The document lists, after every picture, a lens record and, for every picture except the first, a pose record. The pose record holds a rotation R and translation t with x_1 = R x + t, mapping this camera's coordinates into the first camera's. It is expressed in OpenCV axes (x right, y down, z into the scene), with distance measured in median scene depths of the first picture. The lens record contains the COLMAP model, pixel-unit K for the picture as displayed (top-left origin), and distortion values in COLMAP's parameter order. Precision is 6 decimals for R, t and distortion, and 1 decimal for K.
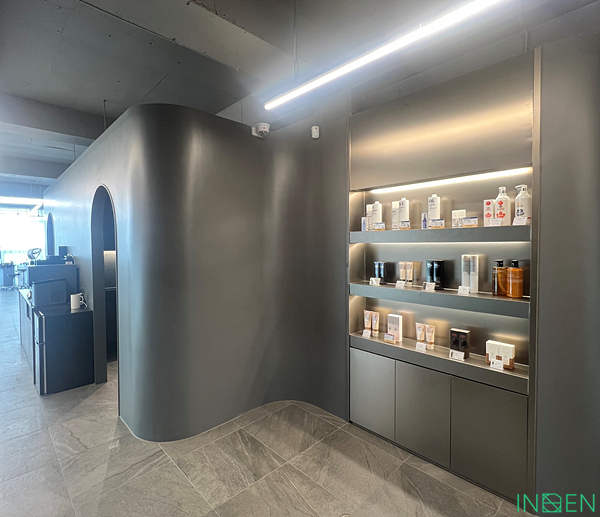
lens RADIAL K [[323.6, 0, 300.0], [0, 323.6, 258.5], [0, 0, 1]] dist [0.001158, 0.000305]
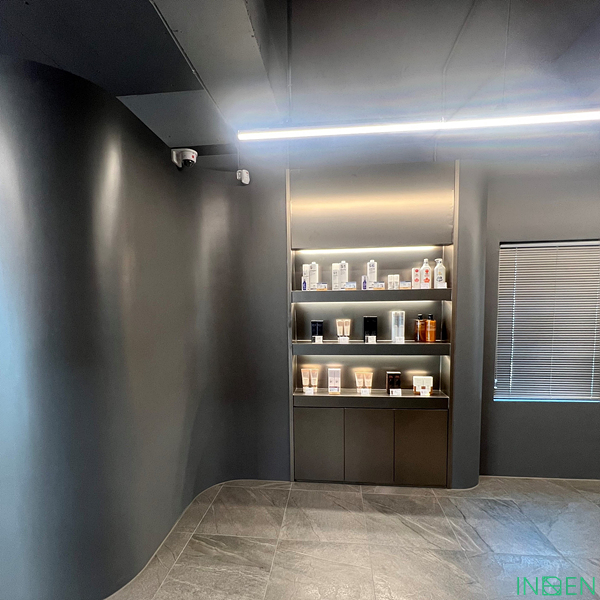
lens RADIAL K [[335.6, 0, 299.9], [0, 335.6, 336.3], [0, 0, 1]] dist [0.001083, -0.000445]
pose [[0.765681, -0.065678, 0.639859, -0.567969], [0.038322, 0.997664, 0.056548, -0.002796], [-0.642078, -0.018777, 0.766409, 0.235677]]
